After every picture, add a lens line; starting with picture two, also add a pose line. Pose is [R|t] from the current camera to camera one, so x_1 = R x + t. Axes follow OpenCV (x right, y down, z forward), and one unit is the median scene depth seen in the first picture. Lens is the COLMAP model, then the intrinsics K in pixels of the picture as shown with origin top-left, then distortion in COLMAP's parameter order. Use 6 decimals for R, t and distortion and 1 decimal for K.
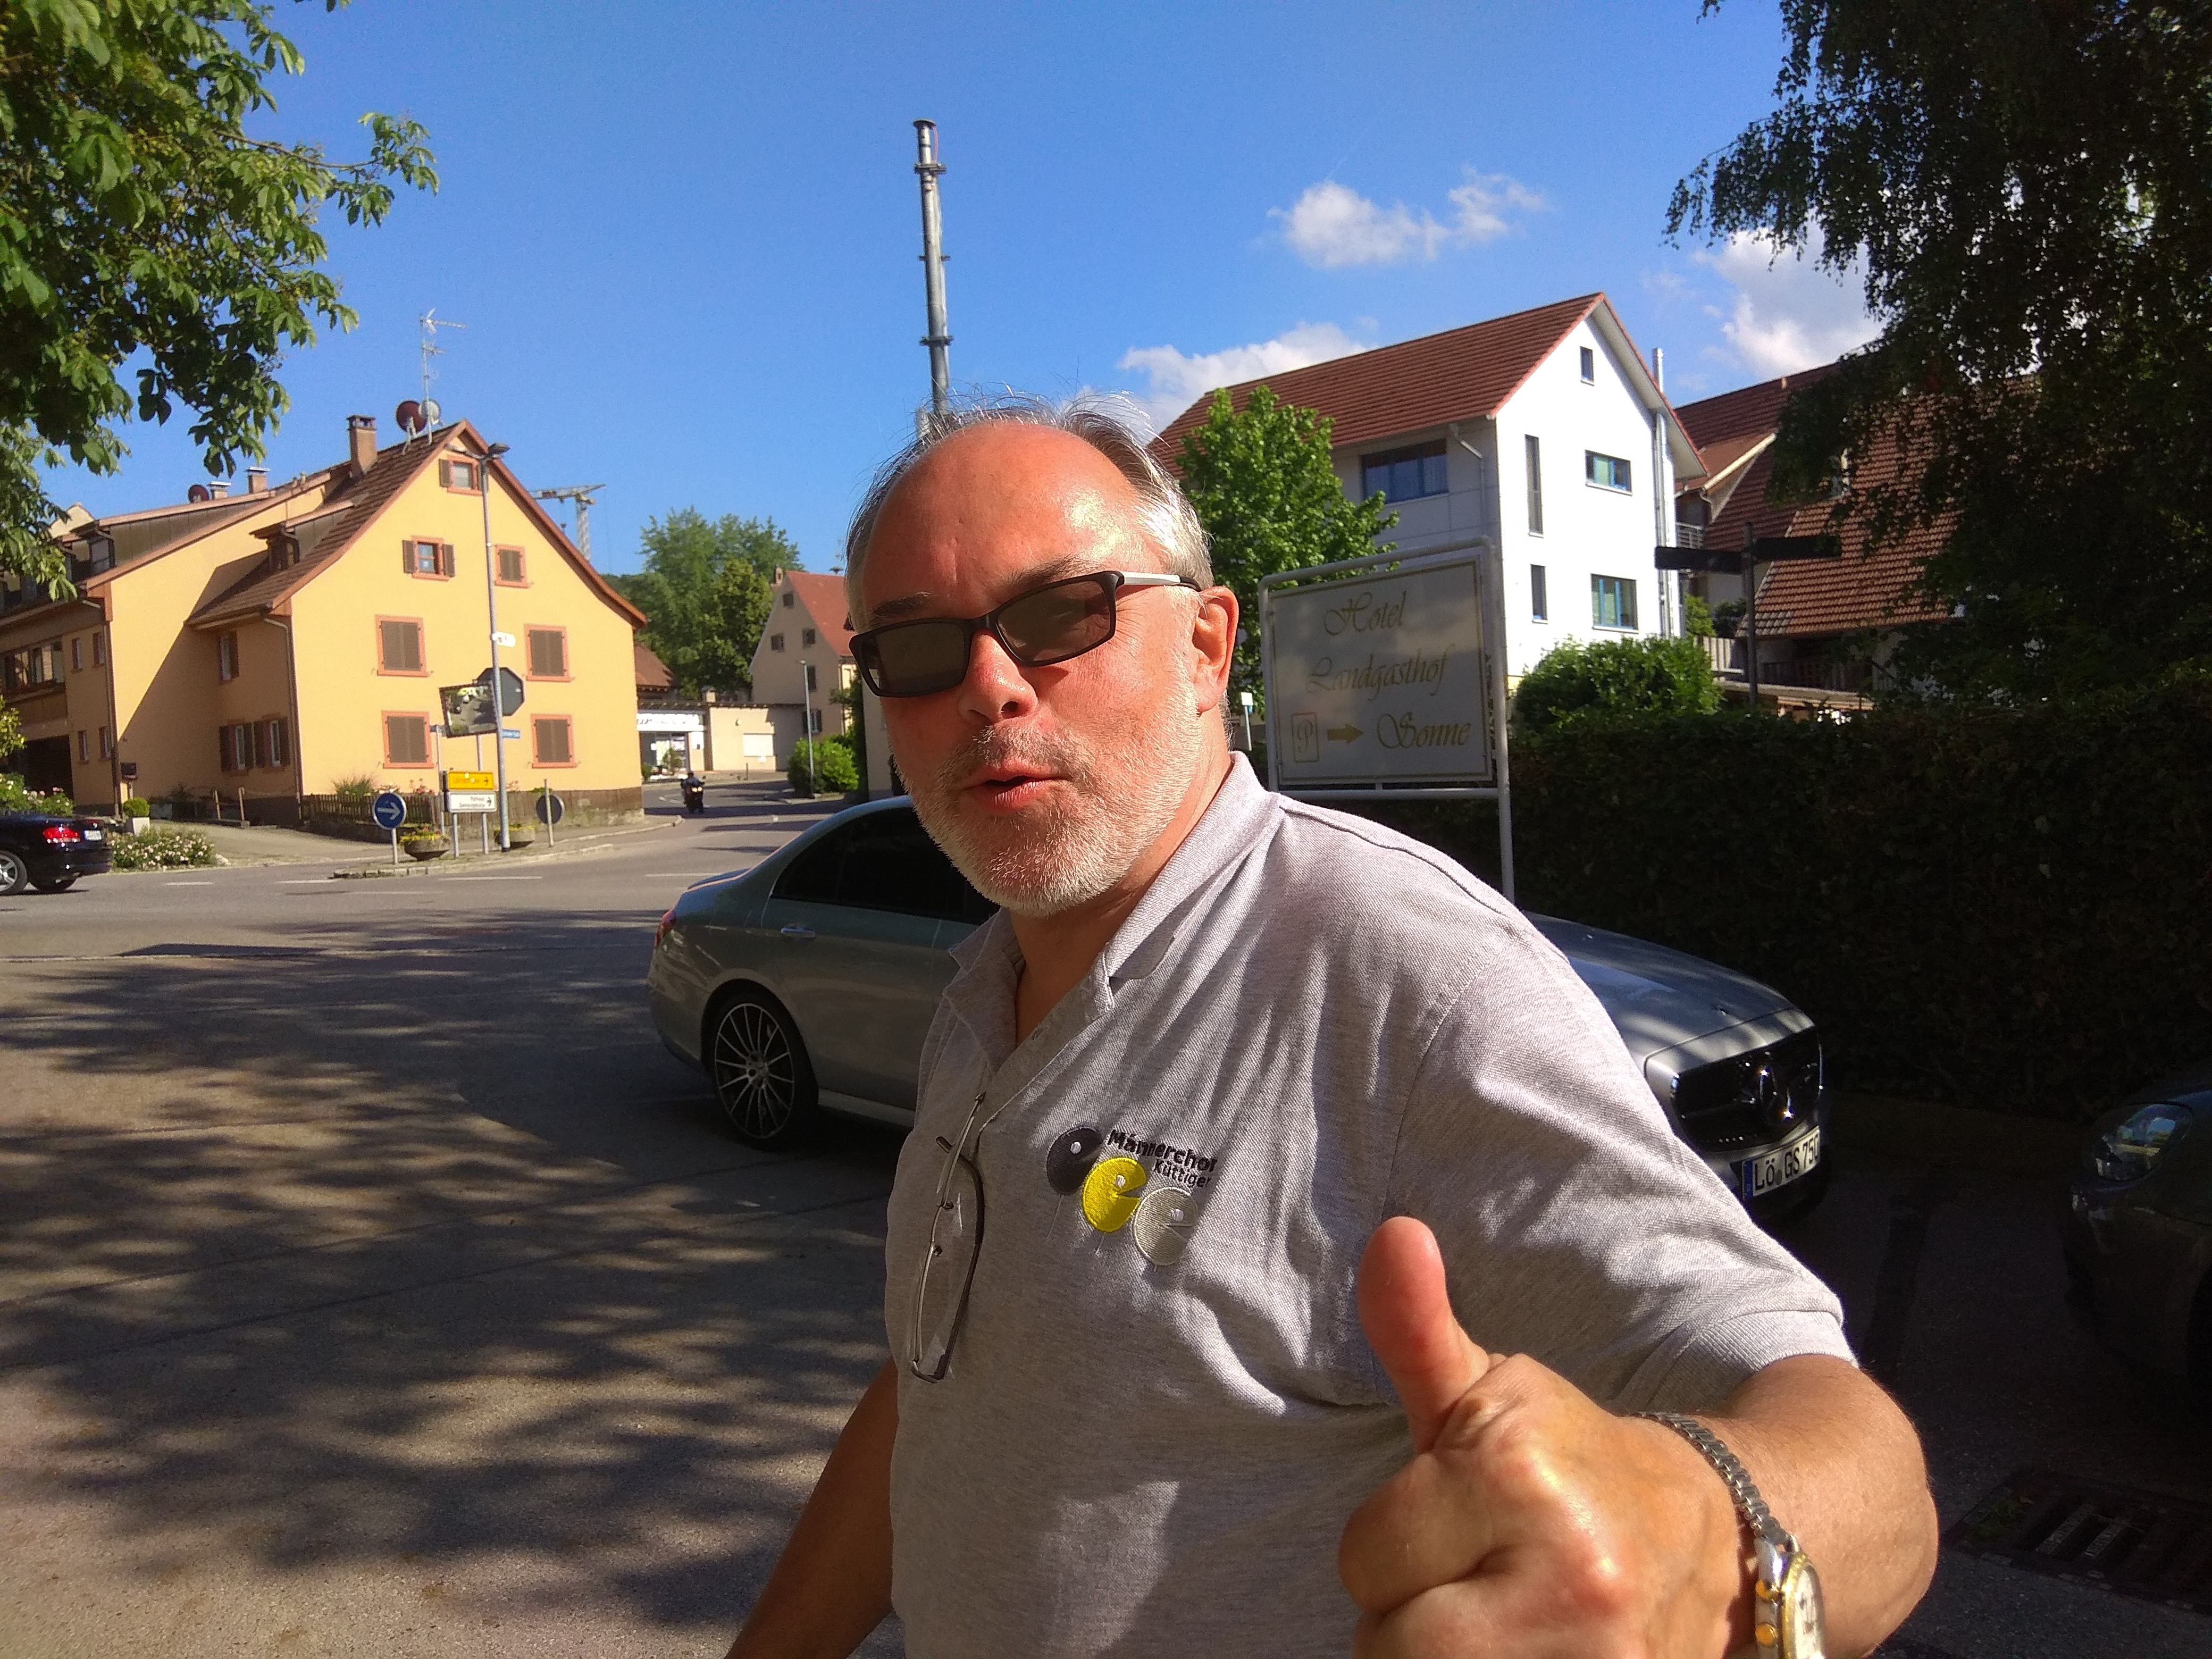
lens RADIAL K [[1696.9, 0, 1107.3], [0, 1696.9, 904.1], [0, 0, 1]] dist [0.093815, -0.170735]
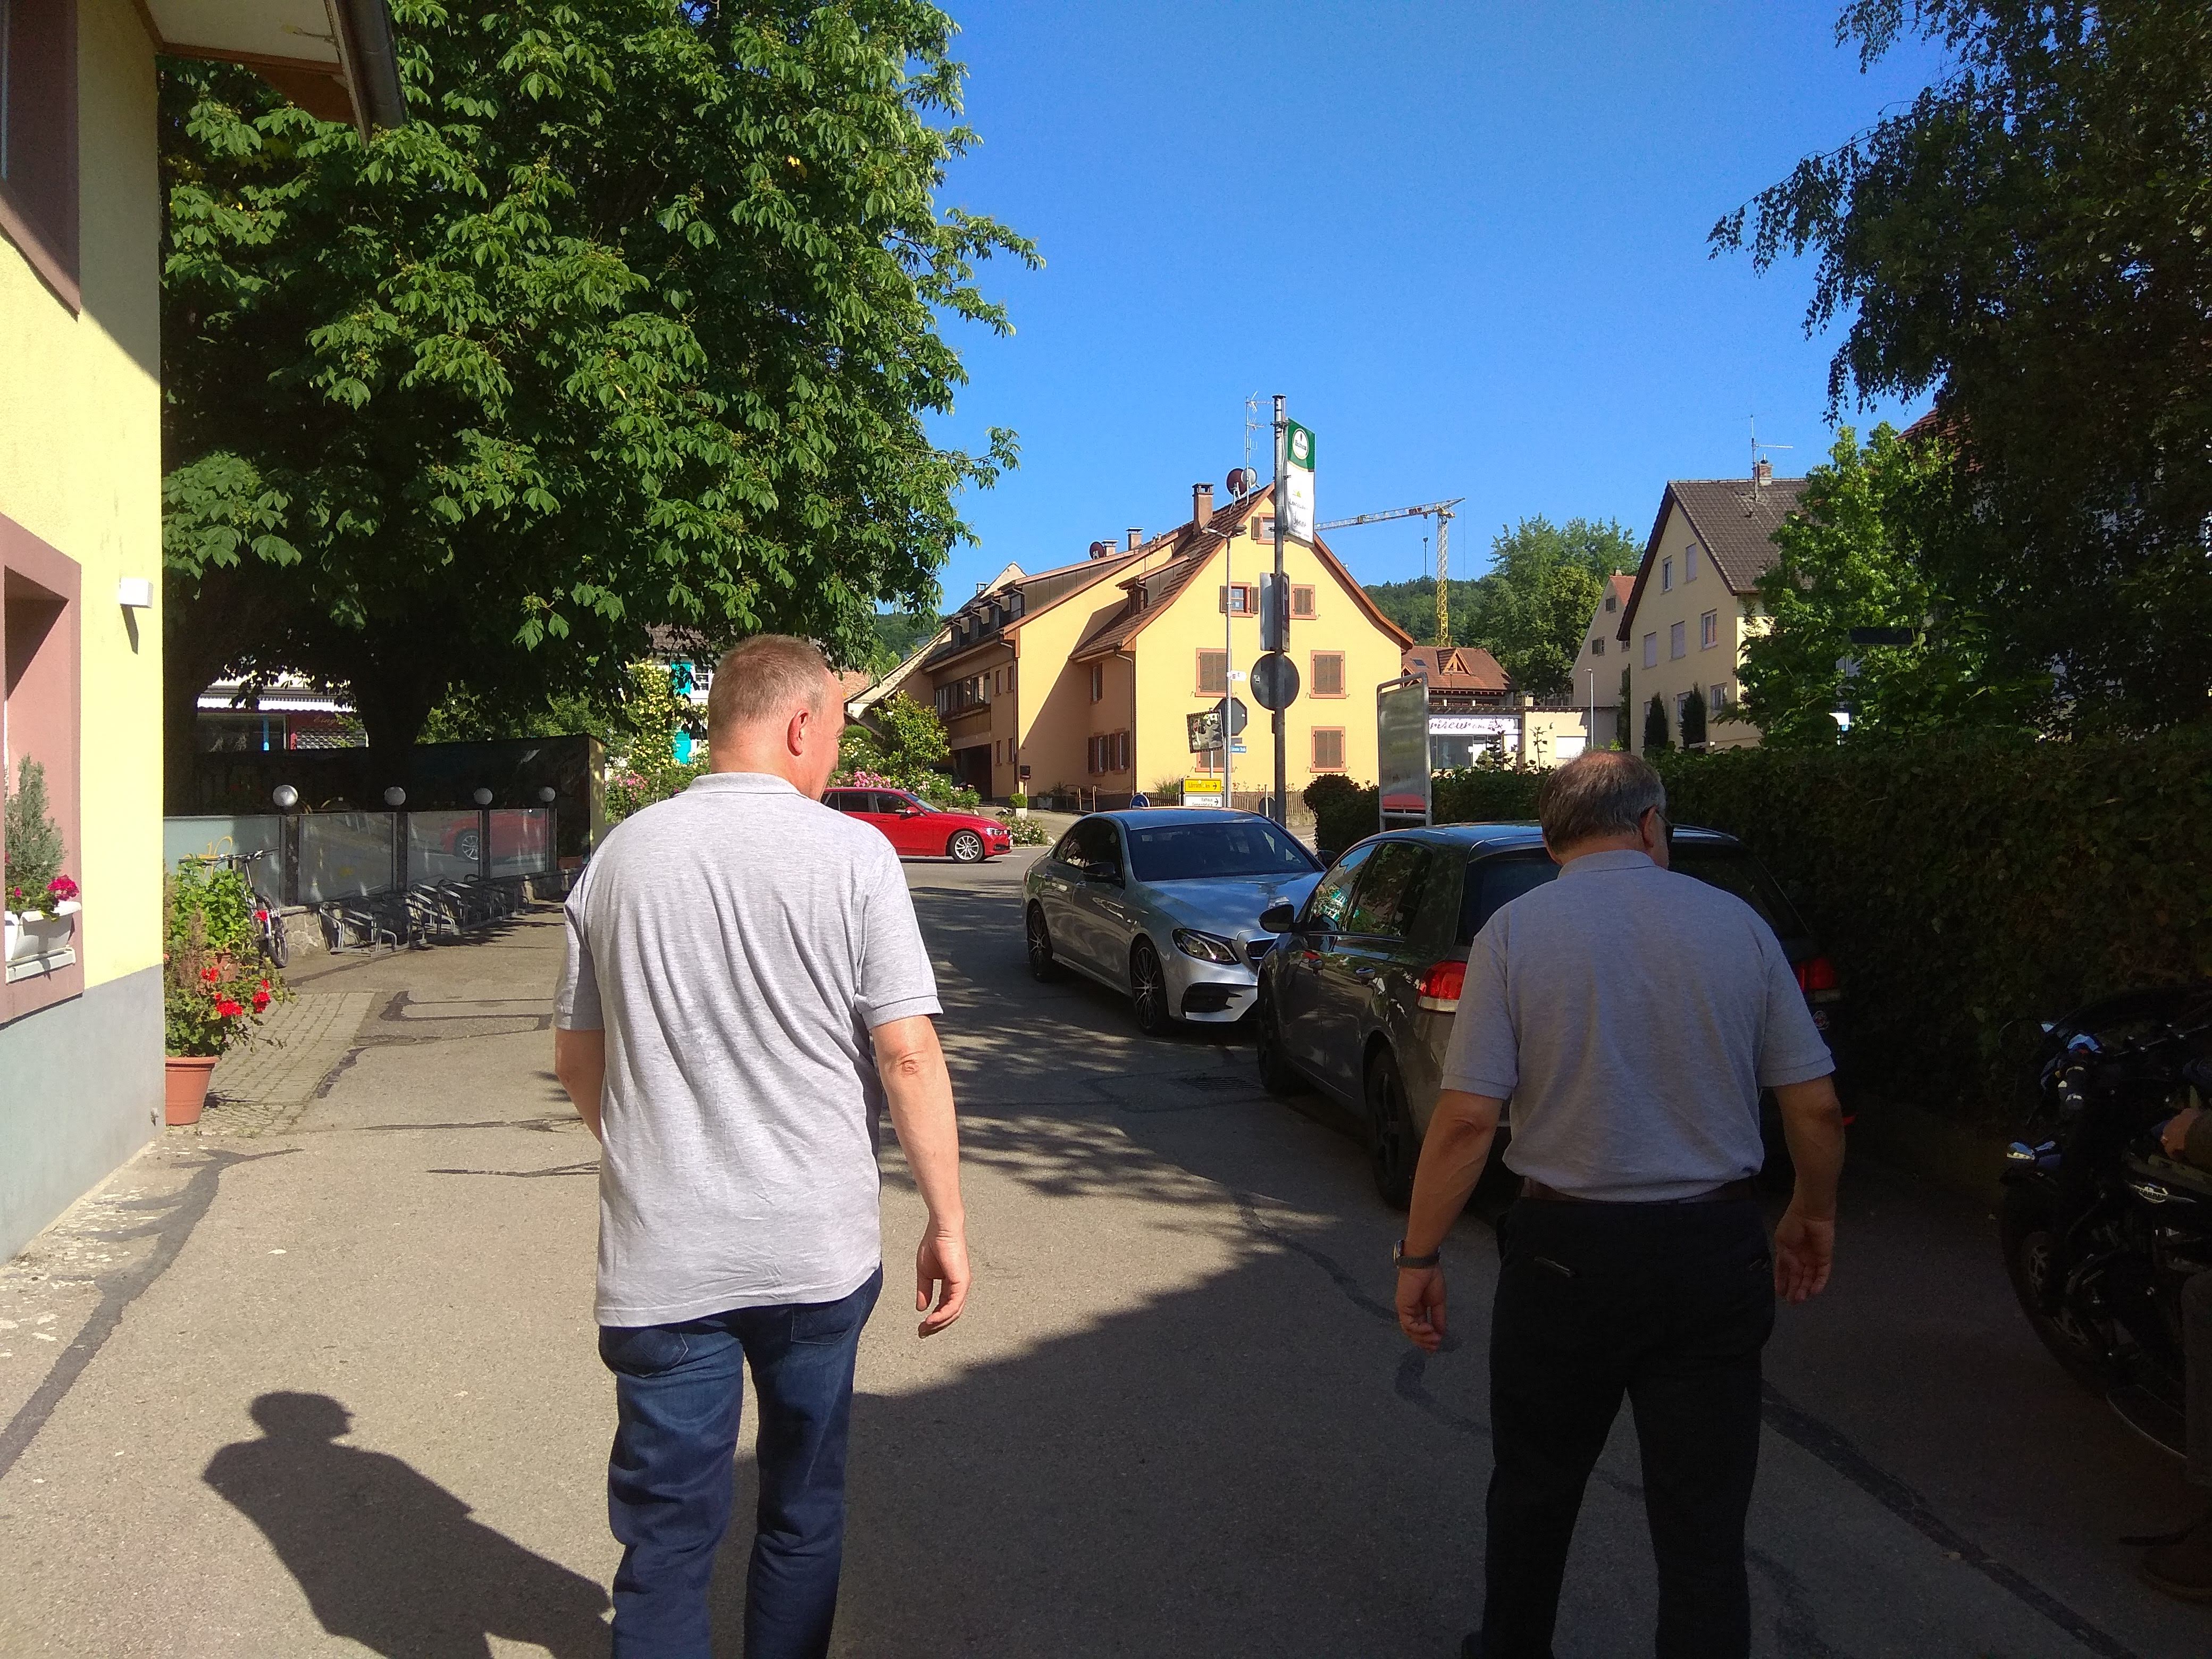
lens RADIAL K [[1682.1, 0, 996.5], [0, 1682.1, 880.5], [0, 0, 1]] dist [0.130077, -0.148561]
pose [[0.842368, 0.043940, -0.537108, 0.127295], [-0.050075, 0.998740, 0.003170, 0.002855], [0.536570, 0.024226, 0.843508, -0.113625]]
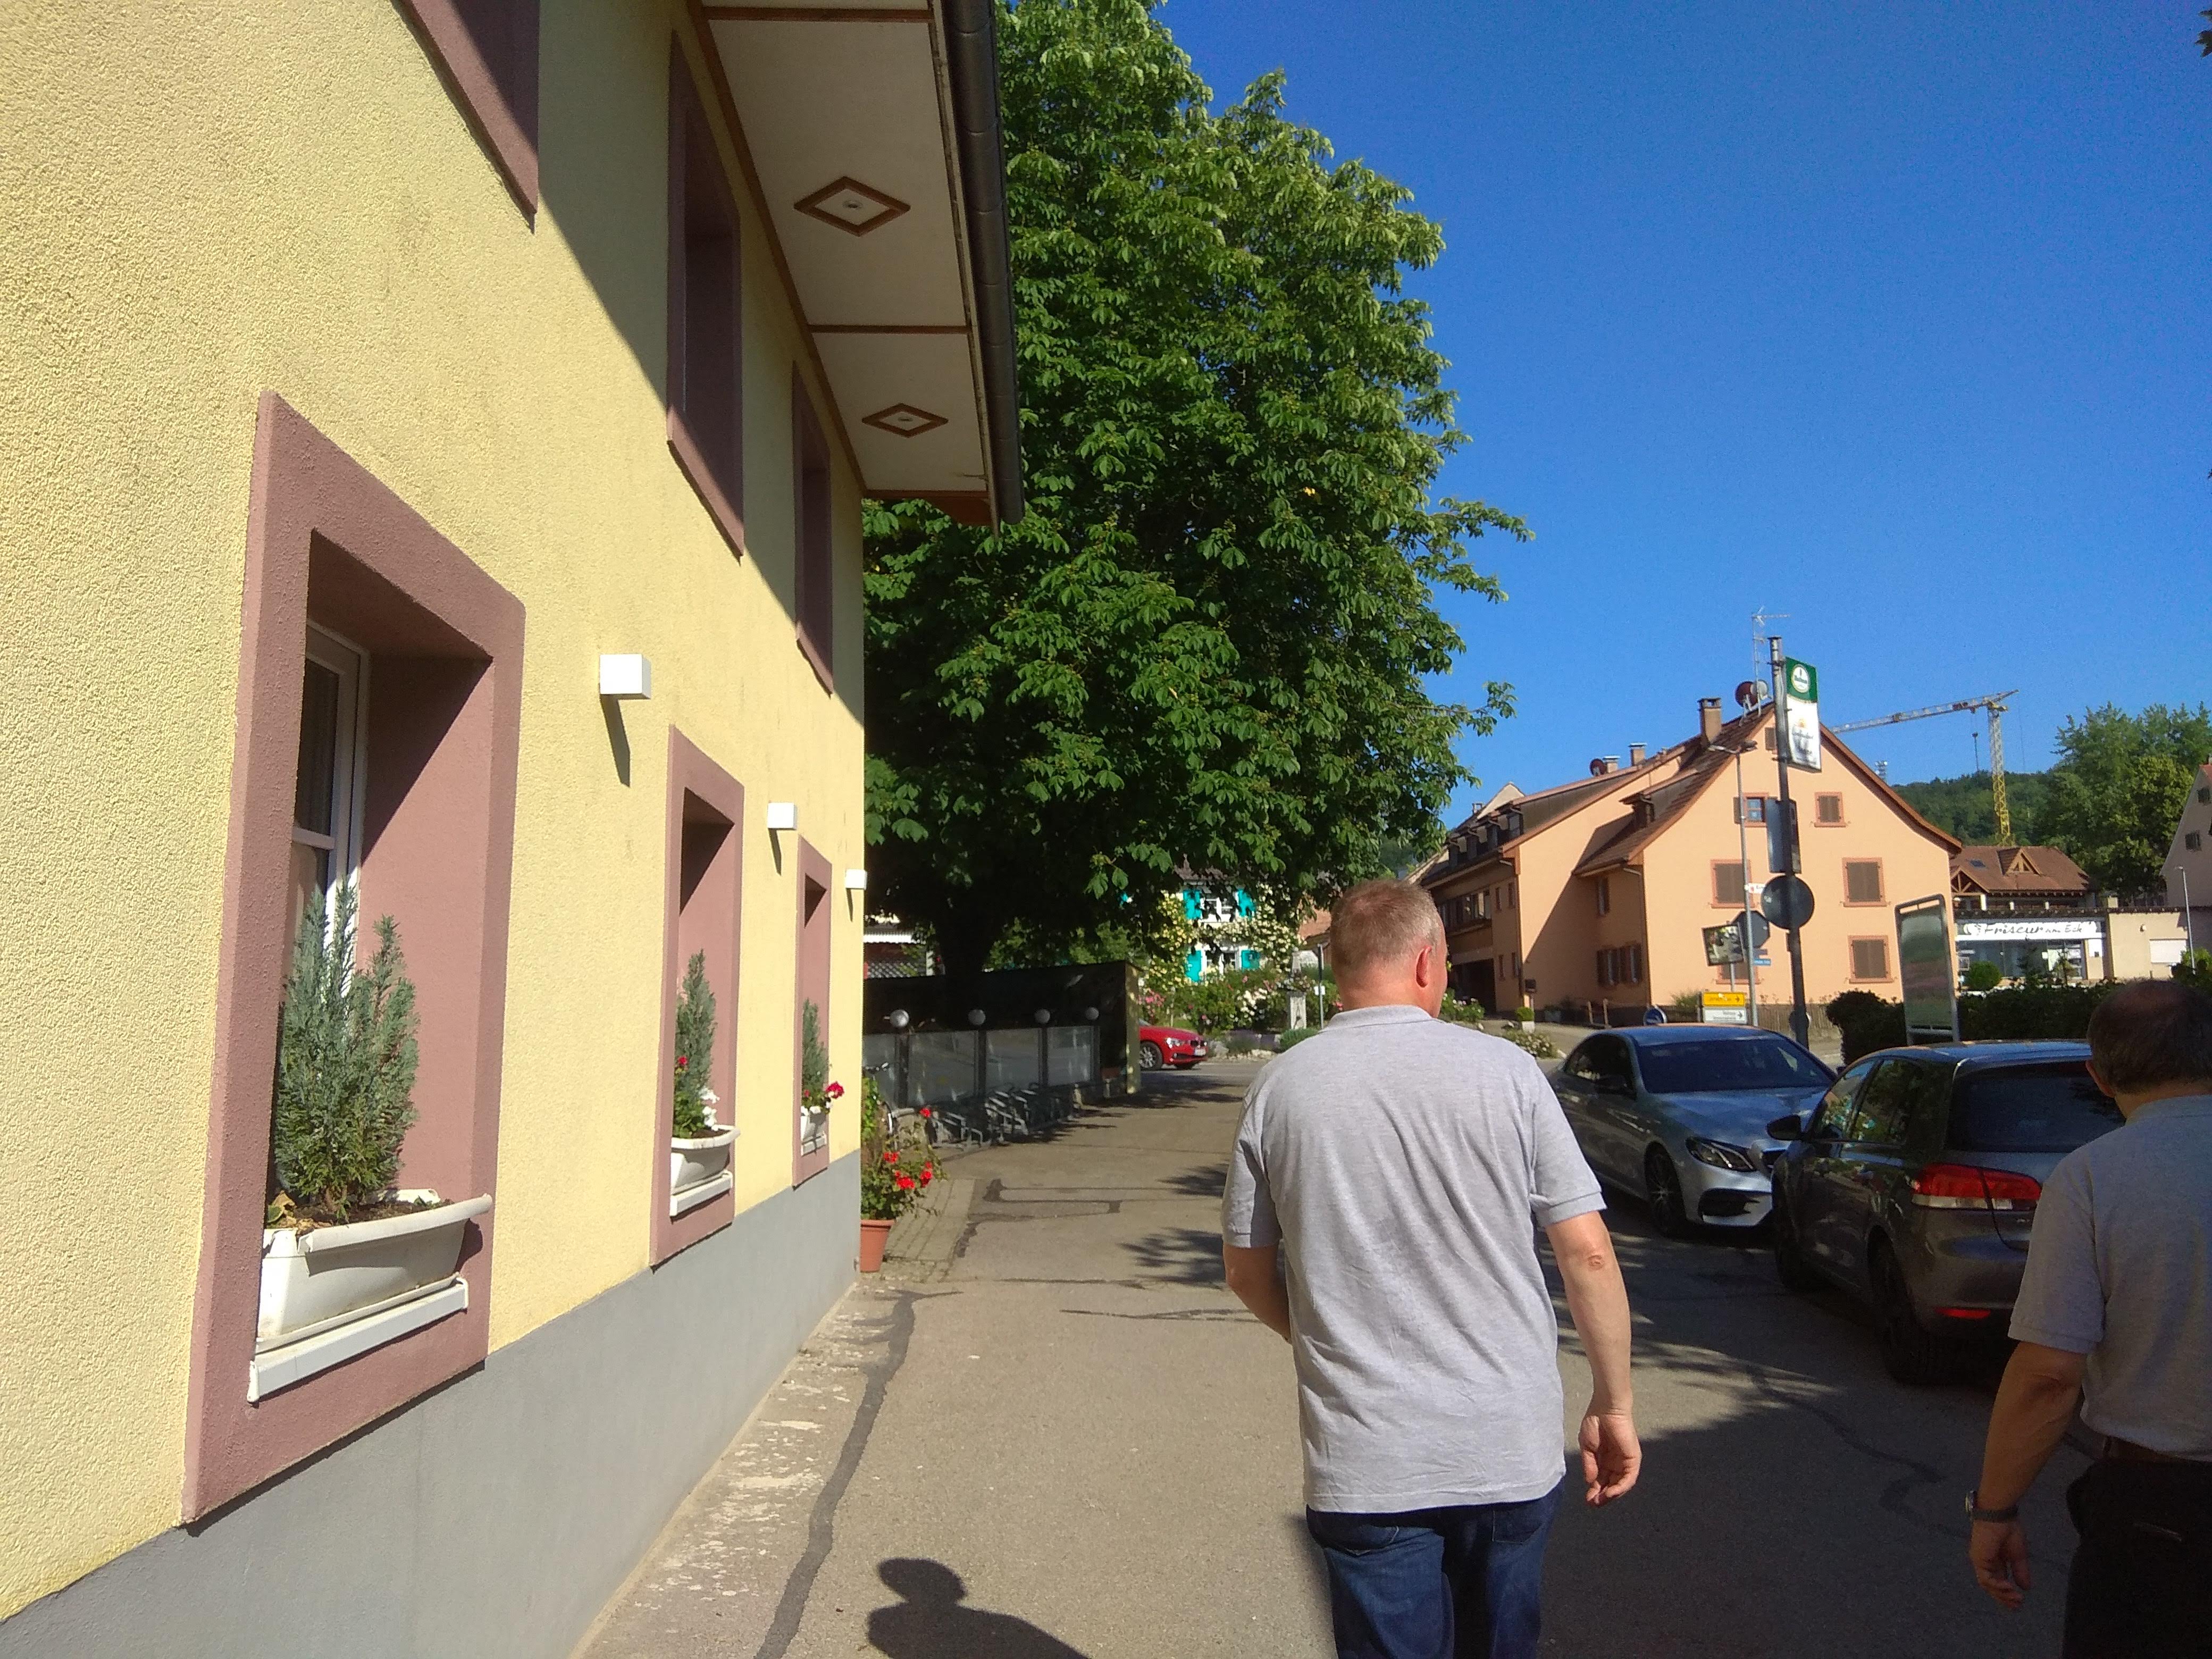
lens RADIAL K [[1592.7, 0, 971.7], [0, 1592.7, 879.6], [0, 0, 1]] dist [0.086329, -0.098462]
pose [[0.632926, -0.053171, -0.772384, 0.145296], [-0.052925, 0.992334, -0.111682, 0.003339], [0.772401, 0.111565, 0.625260, -0.144110]]
